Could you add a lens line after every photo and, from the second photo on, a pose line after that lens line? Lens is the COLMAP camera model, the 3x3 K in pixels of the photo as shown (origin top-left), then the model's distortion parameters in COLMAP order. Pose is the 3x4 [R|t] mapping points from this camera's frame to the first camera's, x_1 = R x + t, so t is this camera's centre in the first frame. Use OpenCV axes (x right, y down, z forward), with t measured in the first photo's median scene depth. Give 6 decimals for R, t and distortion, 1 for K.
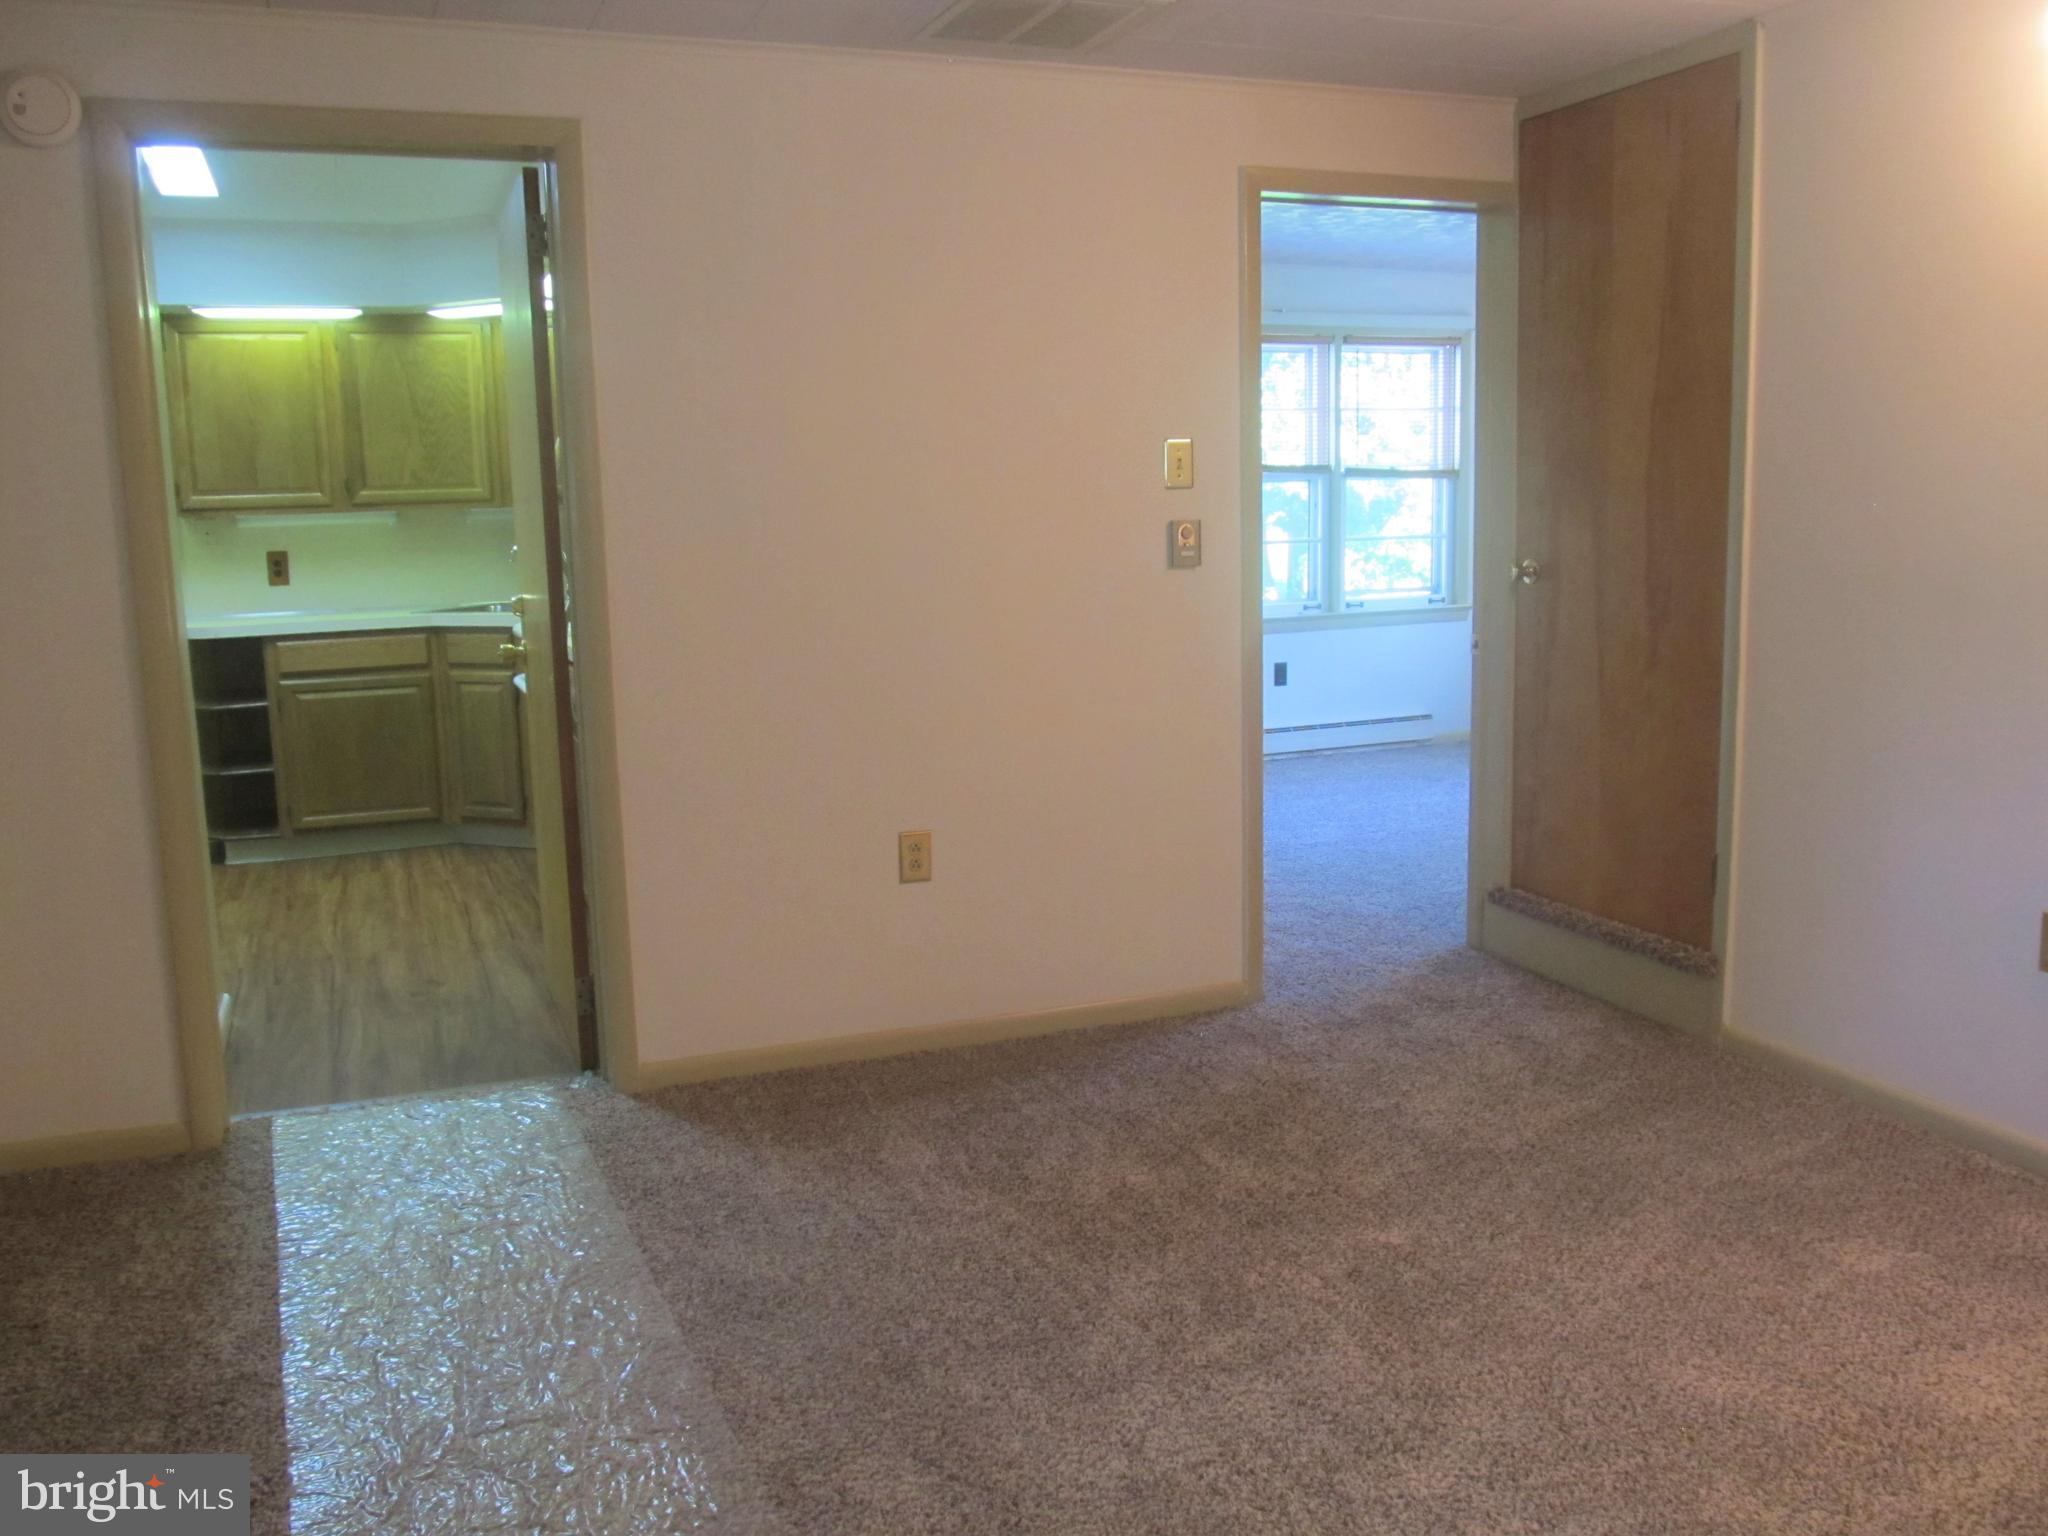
lens RADIAL K [[1680.6, 0, 1024.0], [0, 1680.6, 768.0], [0, 0, 1]] dist [-0.063495, 0.012722]
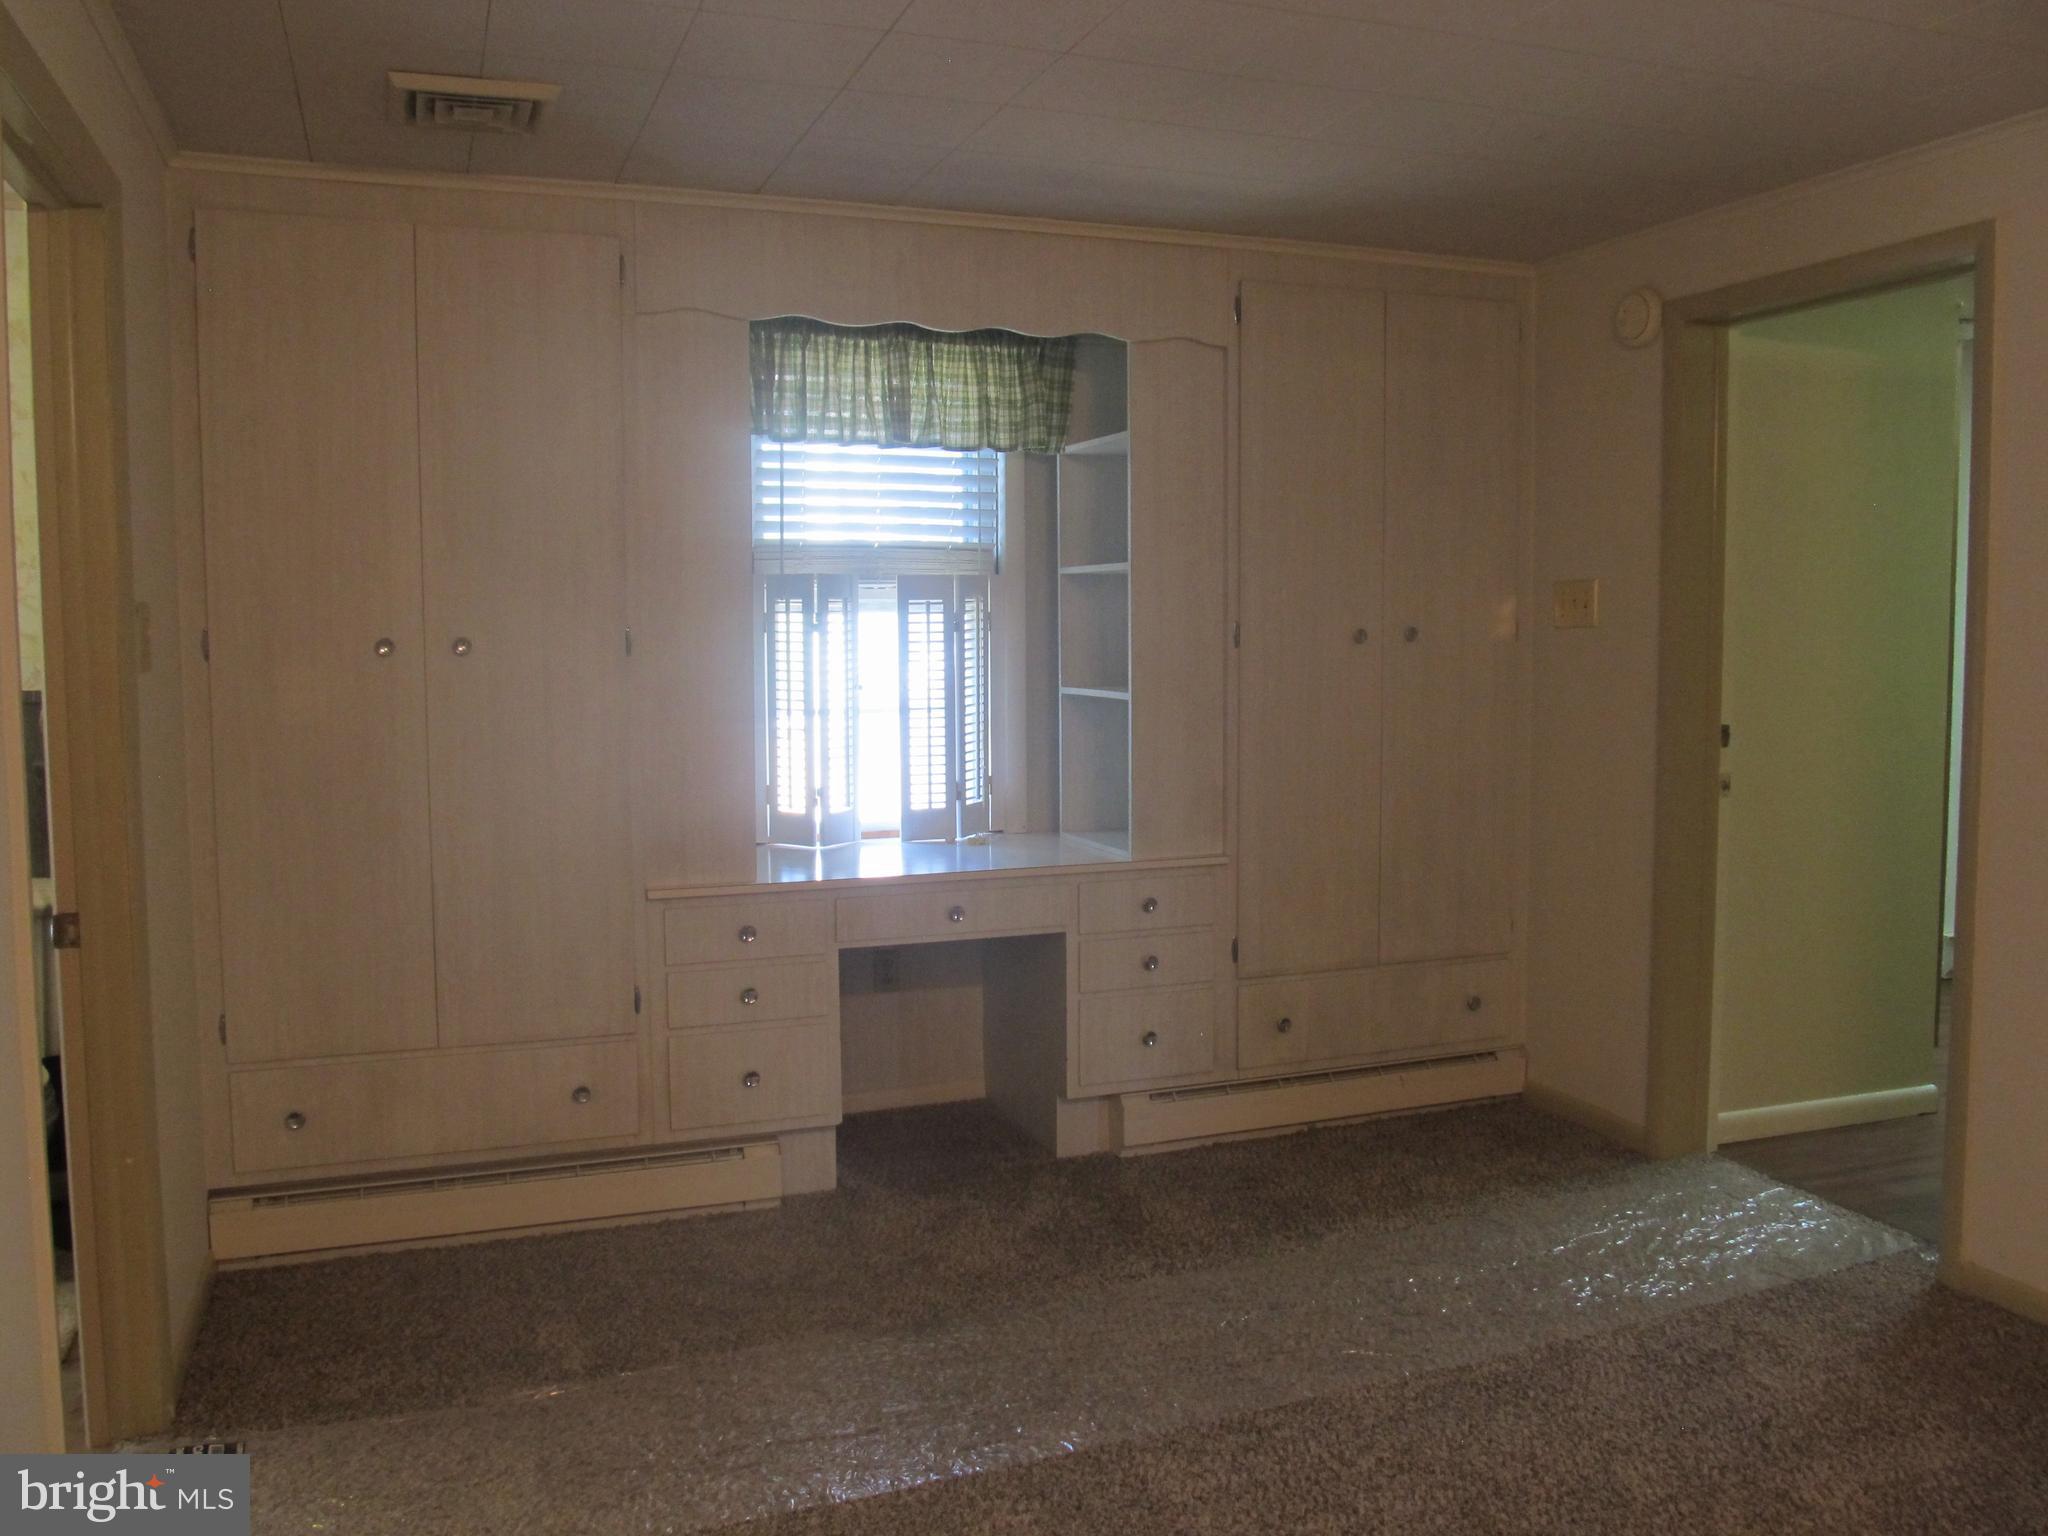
lens RADIAL K [[1680.6, 0, 1024.0], [0, 1680.6, 768.0], [0, 0, 1]] dist [-0.063495, 0.012722]
pose [[-0.038089, 0.100904, -0.994167, 0.693227], [-0.152435, 0.982658, 0.105576, -0.104999], [0.987579, 0.155568, -0.022048, 0.538074]]
